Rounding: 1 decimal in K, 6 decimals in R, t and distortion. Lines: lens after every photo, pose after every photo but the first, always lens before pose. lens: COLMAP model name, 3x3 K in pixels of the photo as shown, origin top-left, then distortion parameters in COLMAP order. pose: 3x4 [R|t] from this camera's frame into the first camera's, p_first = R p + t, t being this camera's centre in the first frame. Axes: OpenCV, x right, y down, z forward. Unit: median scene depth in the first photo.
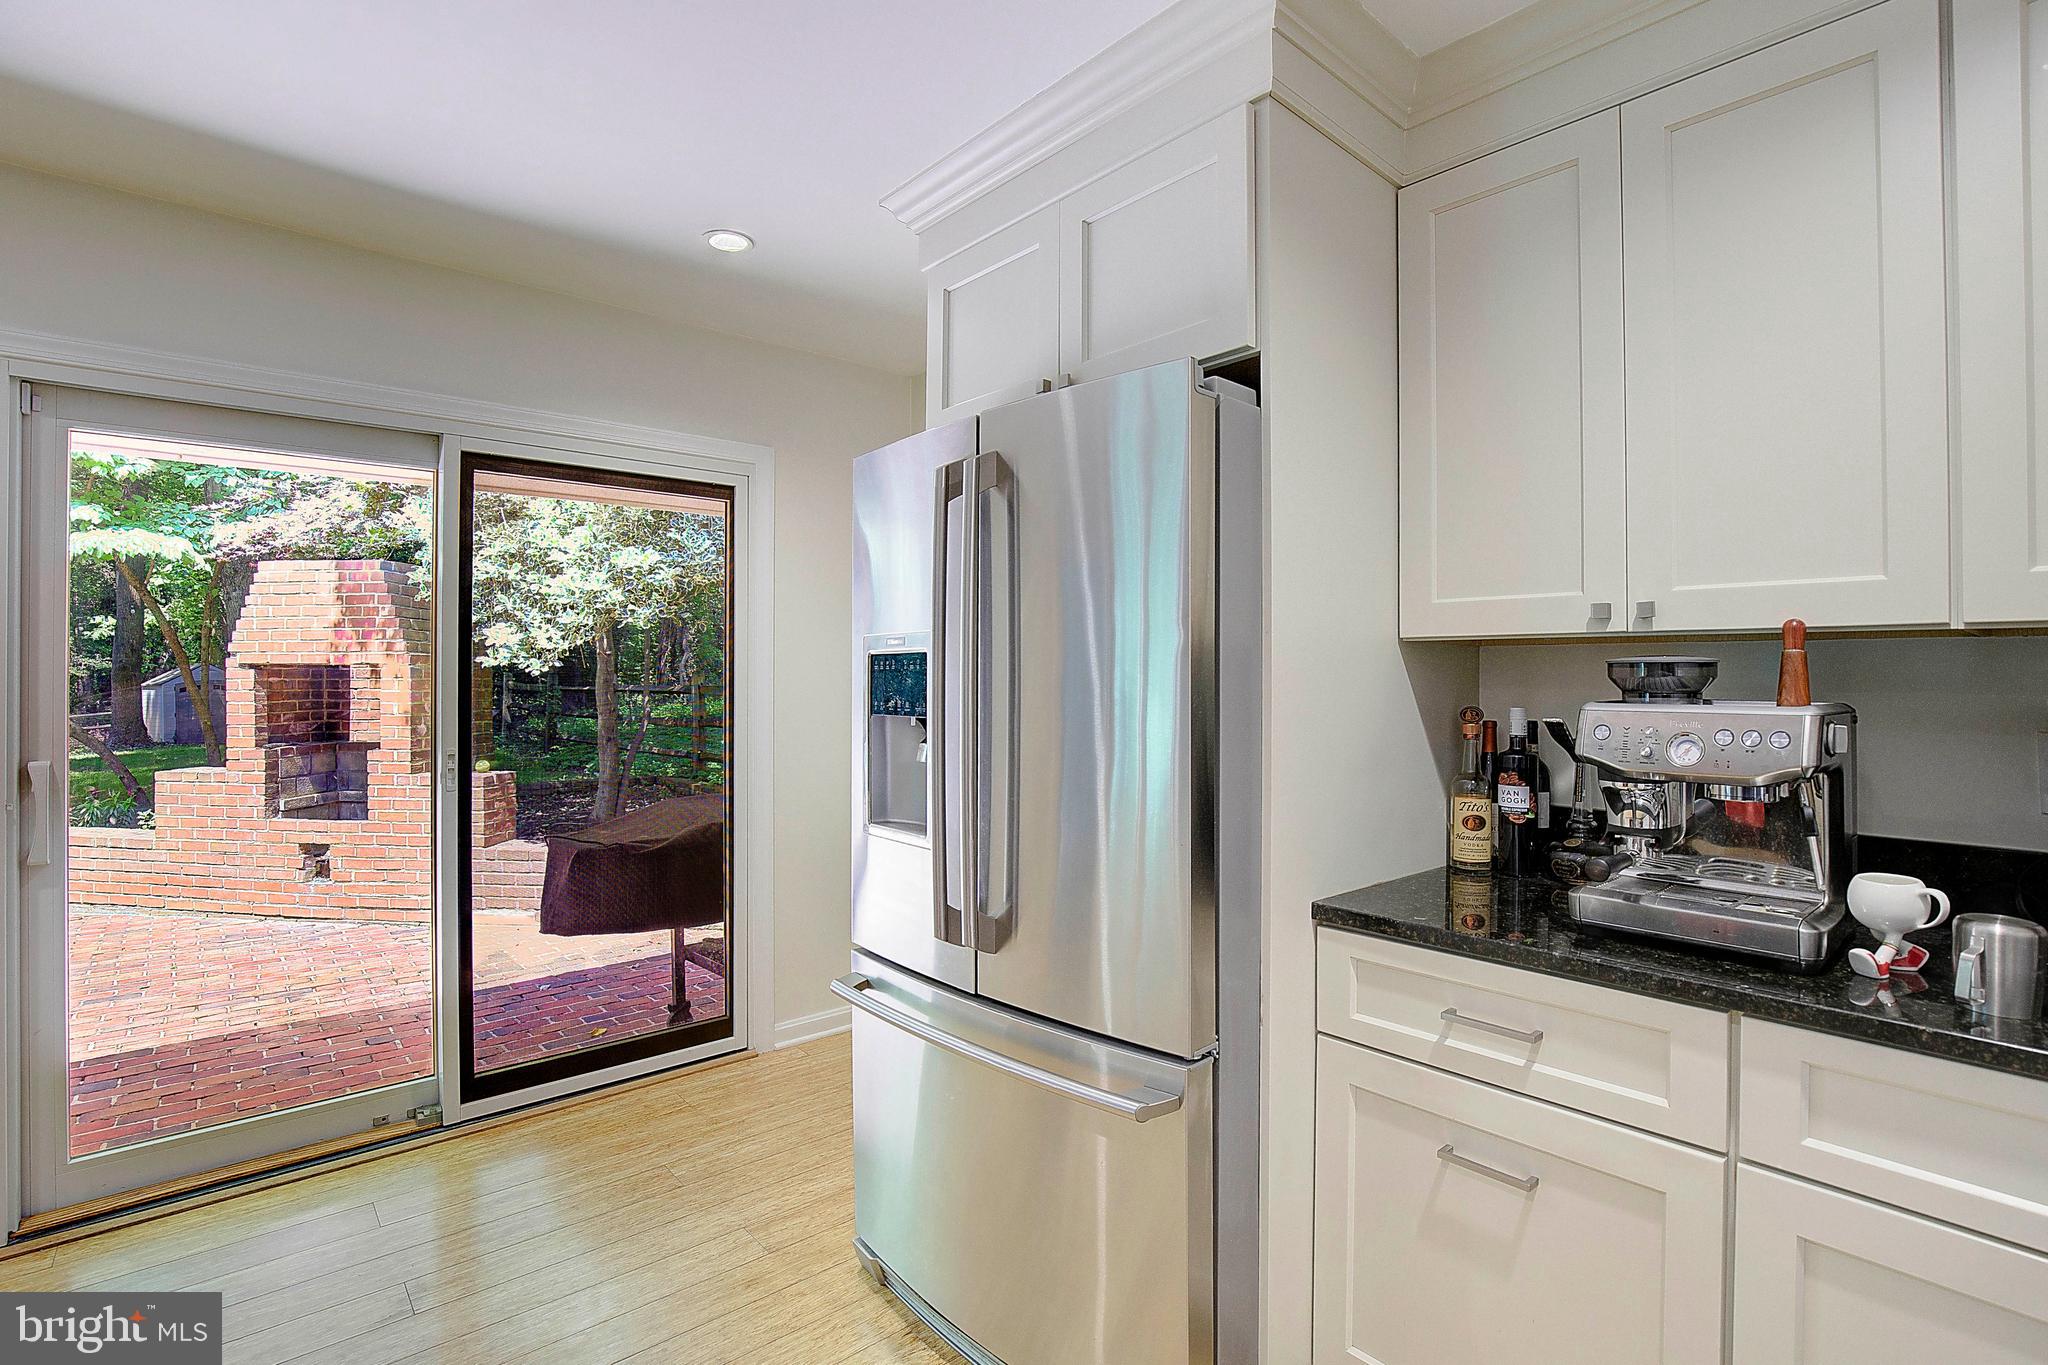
lens RADIAL K [[991.9, 0, 1027.3], [0, 991.9, 677.5], [0, 0, 1]] dist [-0.030269, -0.000727]
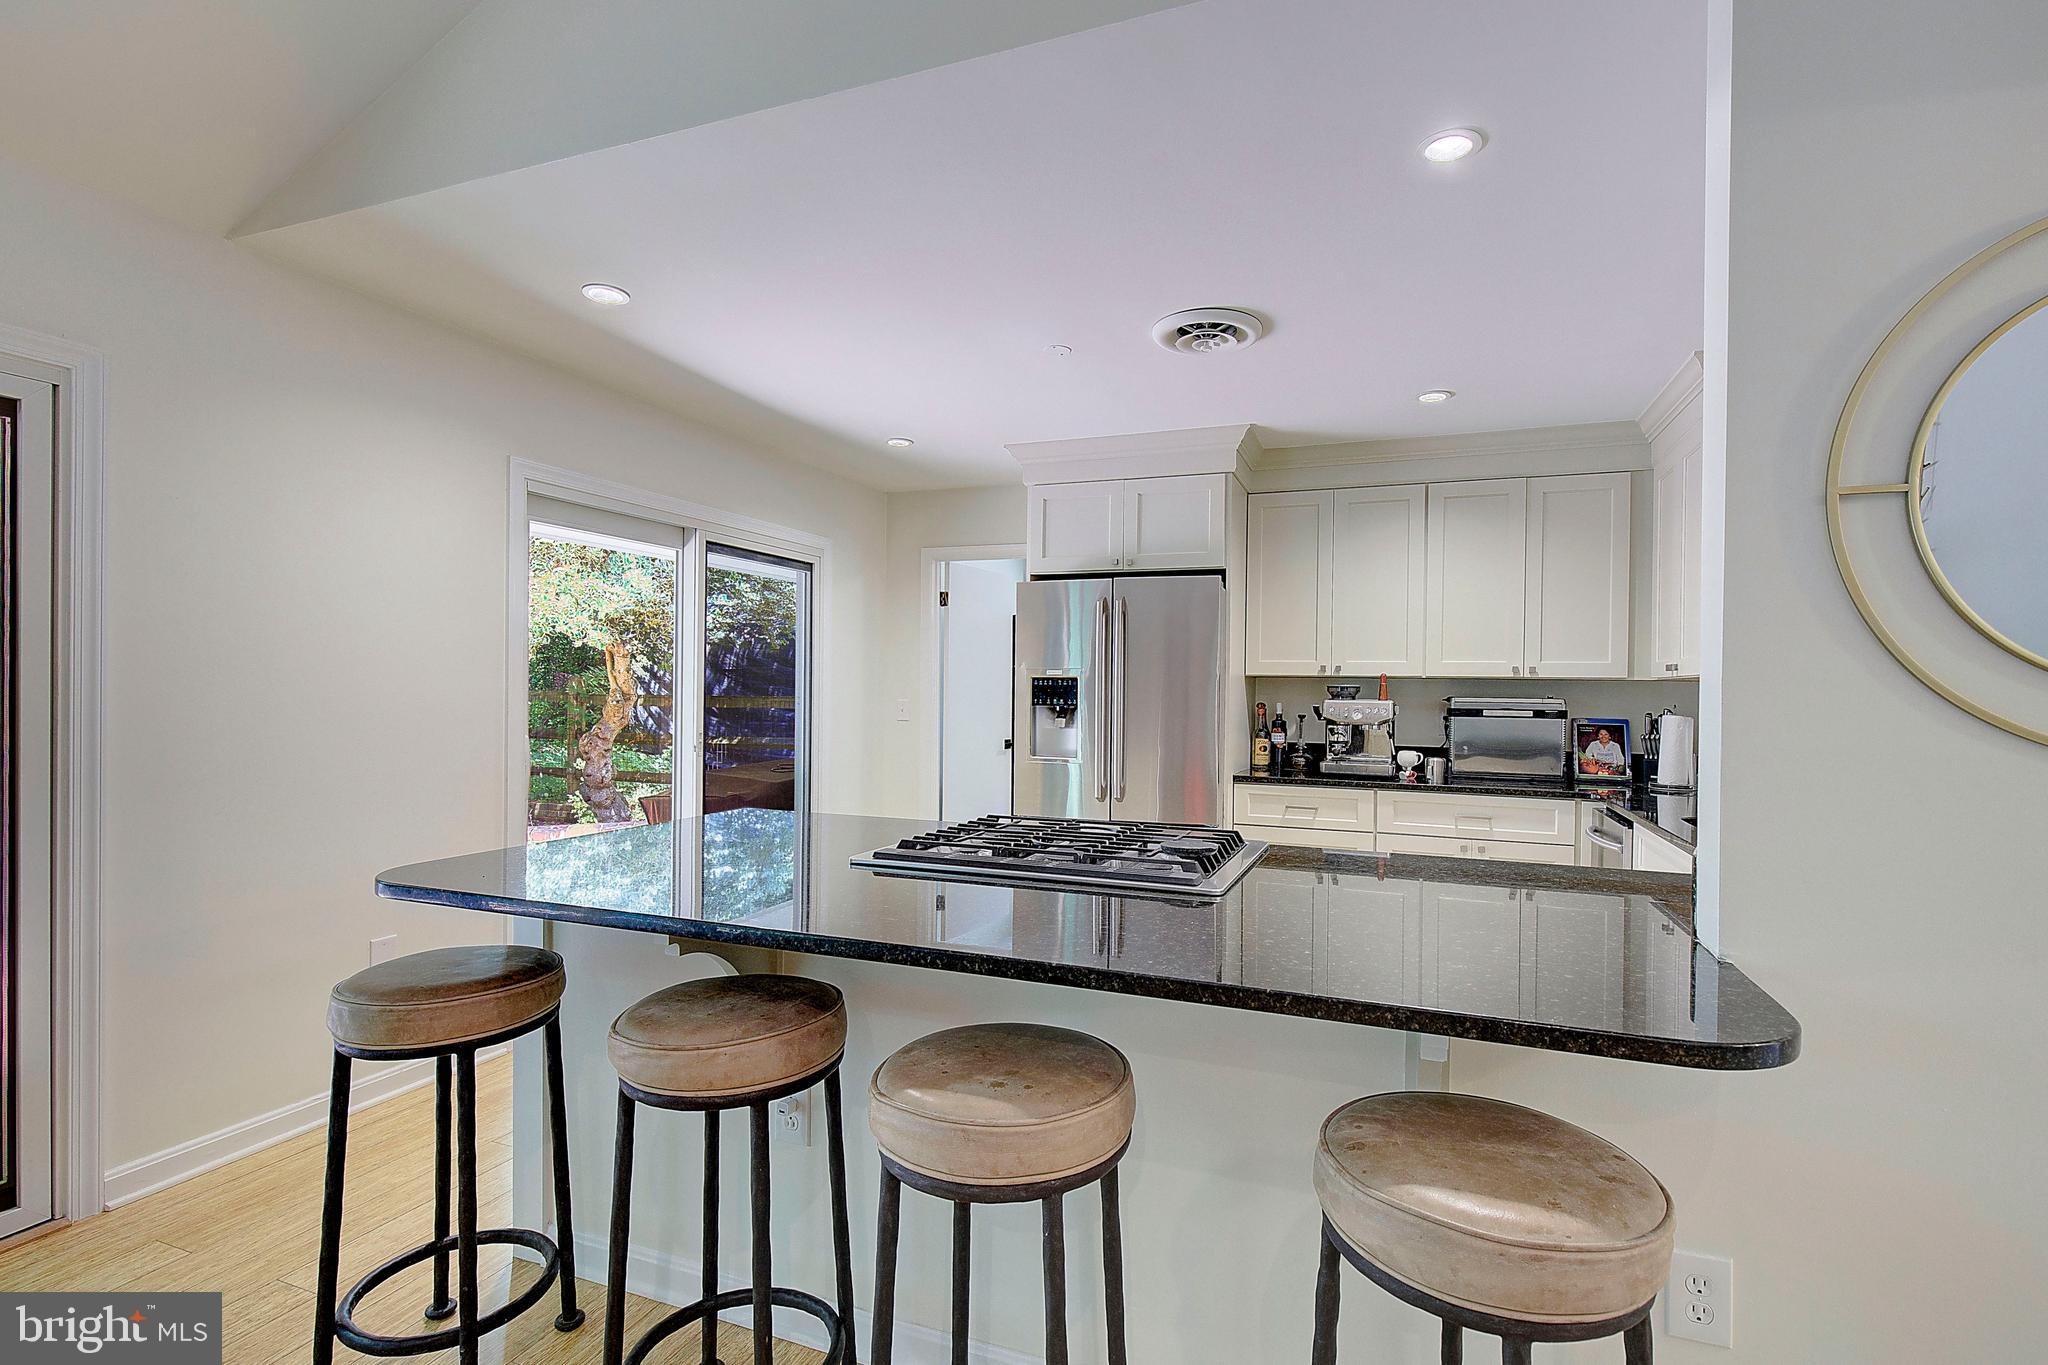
lens RADIAL K [[991.9, 0, 1025.5], [0, 991.9, 688.9], [0, 0, 1]] dist [-0.030269, -0.000727]
pose [[0.889610, 0.011249, 0.456582, -1.505353], [-0.013135, 0.999913, 0.000957, 0.001811], [-0.456531, -0.006849, 0.889681, -1.173624]]
